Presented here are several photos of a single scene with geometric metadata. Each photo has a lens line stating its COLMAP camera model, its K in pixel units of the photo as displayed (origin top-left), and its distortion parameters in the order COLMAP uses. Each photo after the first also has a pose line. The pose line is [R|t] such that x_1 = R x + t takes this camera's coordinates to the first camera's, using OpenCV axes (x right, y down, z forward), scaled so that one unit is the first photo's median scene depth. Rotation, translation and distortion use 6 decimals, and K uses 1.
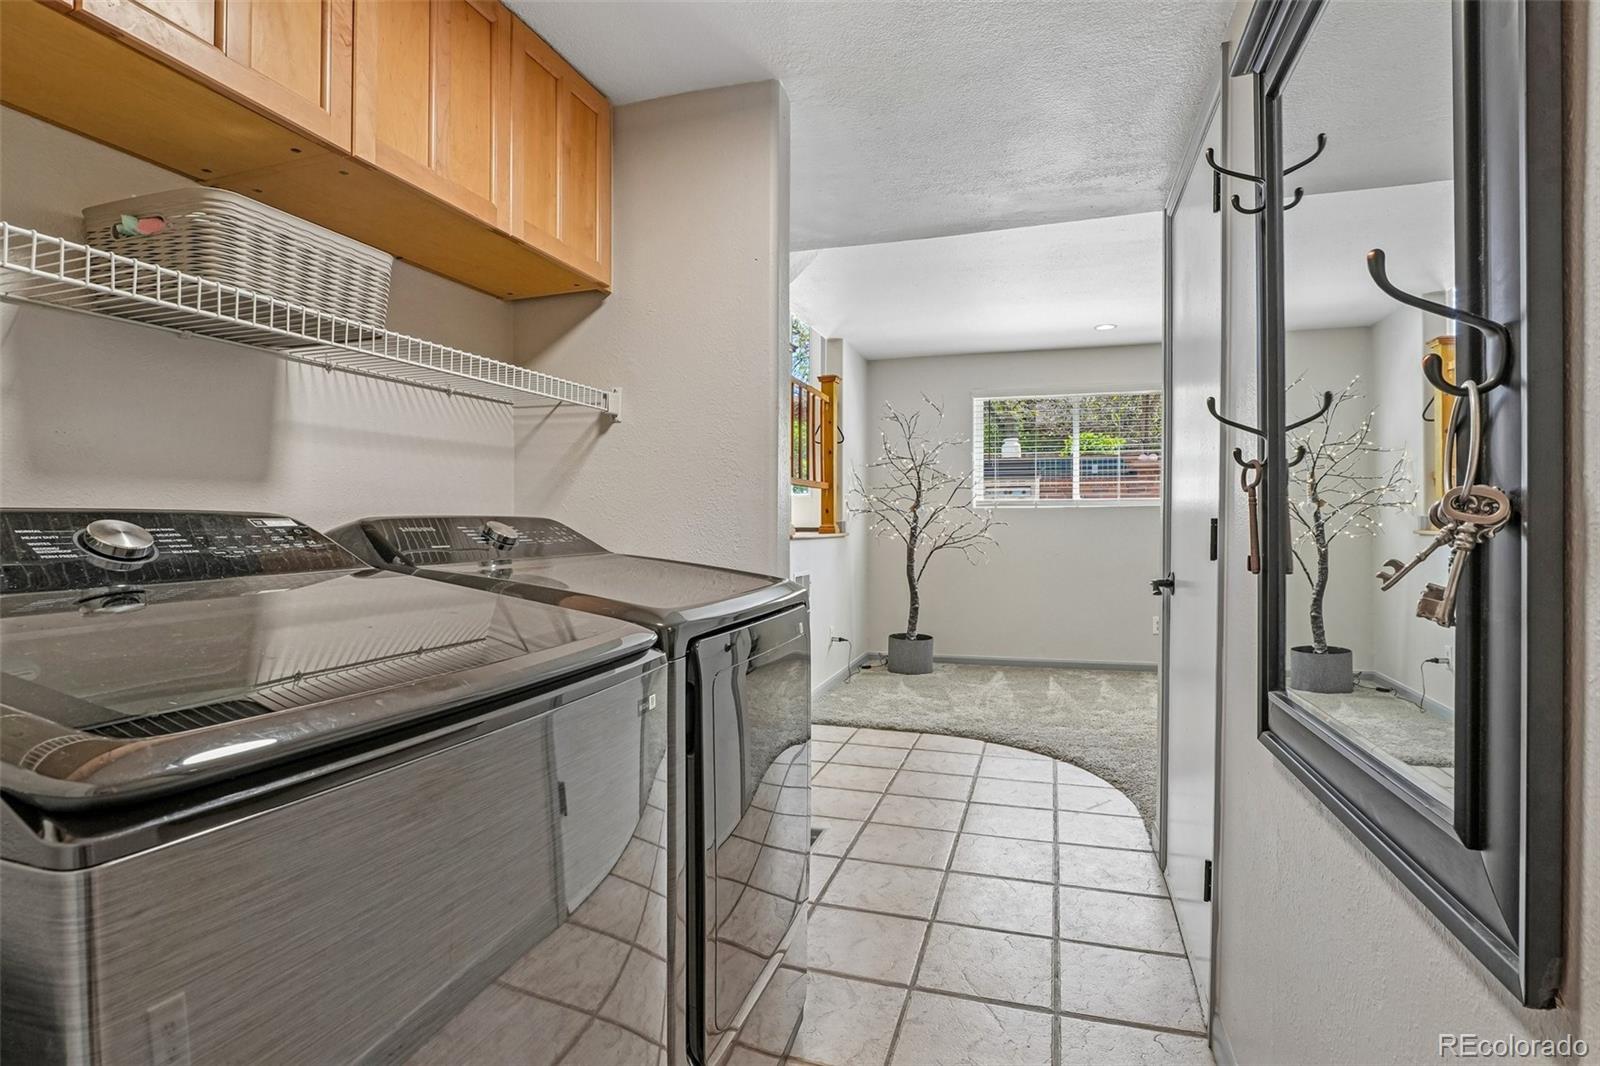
lens RADIAL K [[818.7, 0, 795.8], [0, 818.7, 527.5], [0, 0, 1]] dist [-0.013099, 0.001392]
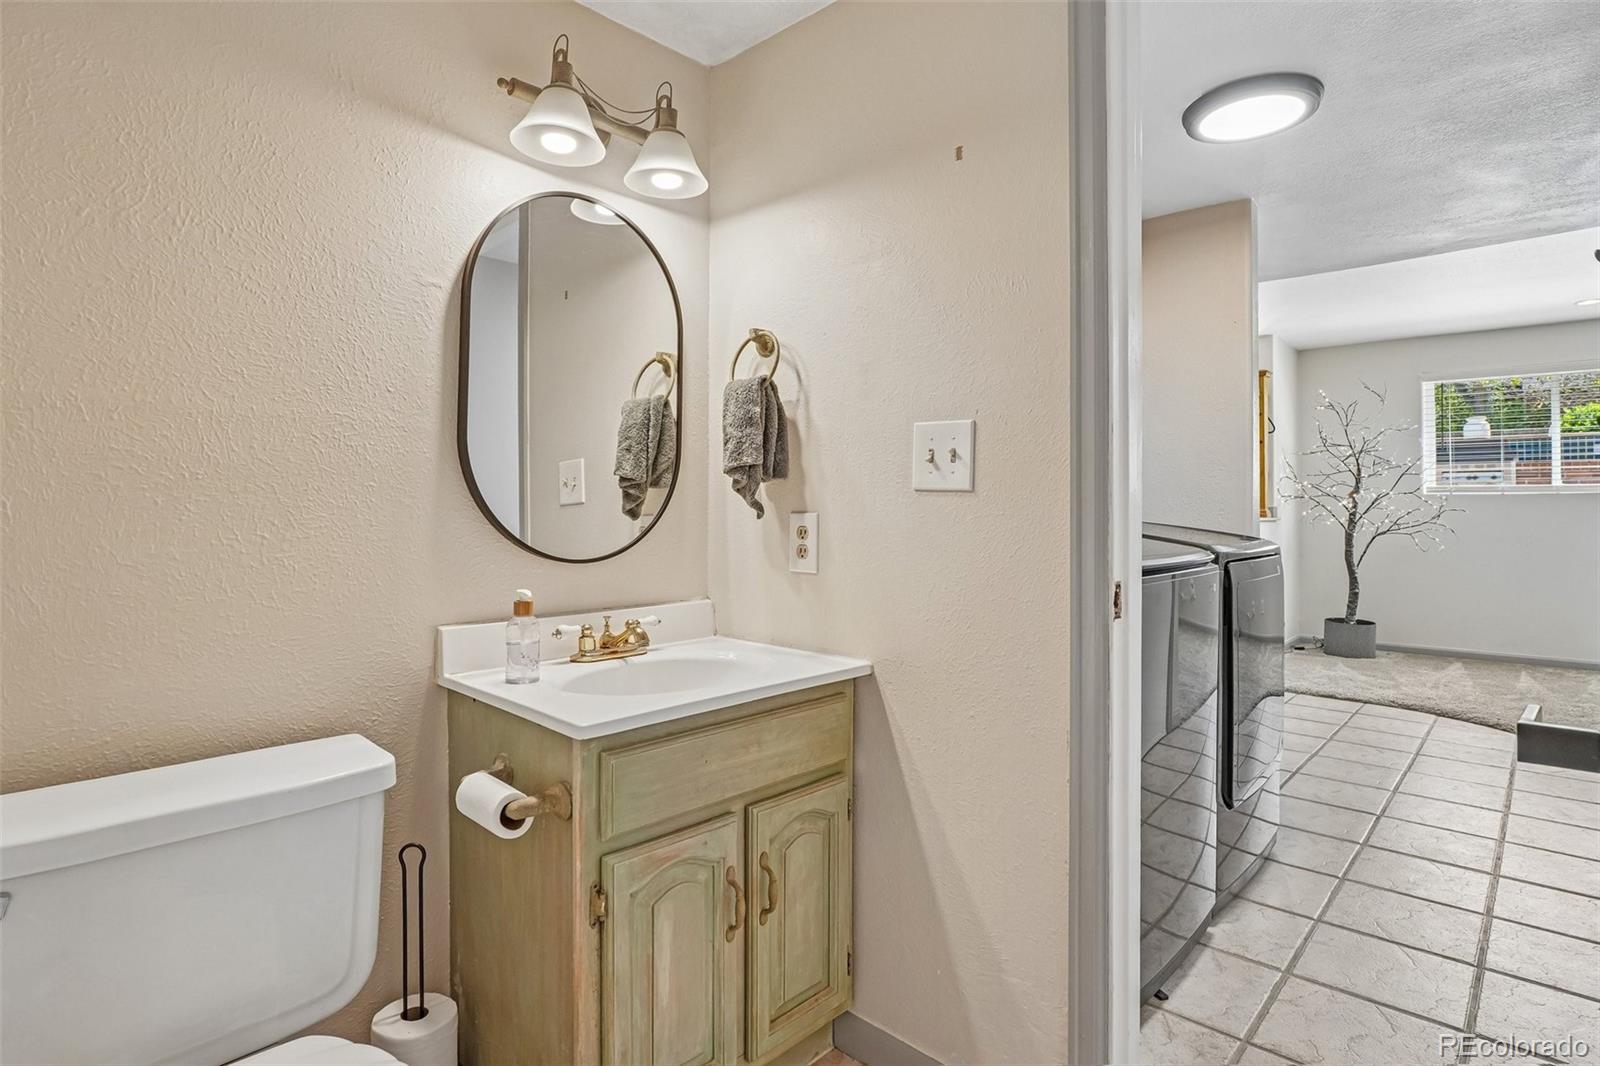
lens RADIAL K [[818.7, 0, 813.8], [0, 818.7, 487.9], [0, 0, 1]] dist [-0.013099, 0.001392]
pose [[0.907229, -0.003300, -0.420623, -0.037706], [-0.010950, 0.999445, -0.031459, 0.007704], [0.420494, 0.033147, 0.906690, -0.201369]]
